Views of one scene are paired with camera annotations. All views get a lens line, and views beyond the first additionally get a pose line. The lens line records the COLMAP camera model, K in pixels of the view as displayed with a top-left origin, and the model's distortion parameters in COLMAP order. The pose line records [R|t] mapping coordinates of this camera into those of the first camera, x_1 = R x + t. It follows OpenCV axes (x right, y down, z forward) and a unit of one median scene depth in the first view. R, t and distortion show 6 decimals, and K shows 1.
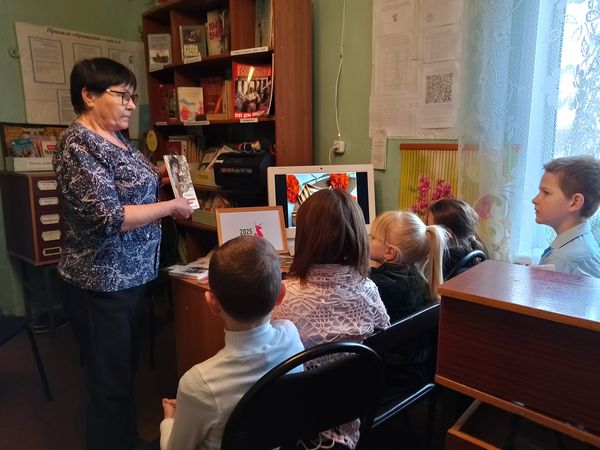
lens RADIAL K [[449.7, 0, 298.3], [0, 449.7, 228.4], [0, 0, 1]] dist [0.006181, -0.021361]
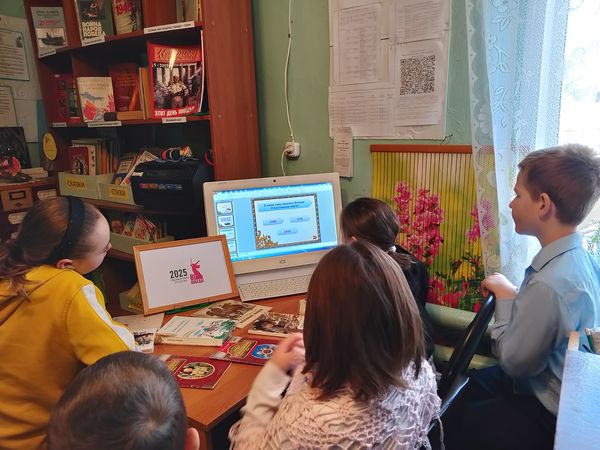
lens RADIAL K [[449.7, 0, 304.7], [0, 449.7, 221.8], [0, 0, 1]] dist [0.006181, -0.021361]
pose [[0.987567, -0.056918, 0.146536, -0.013467], [0.055424, 0.998361, 0.014262, -0.066475], [-0.147107, -0.005963, 0.989103, 0.214236]]
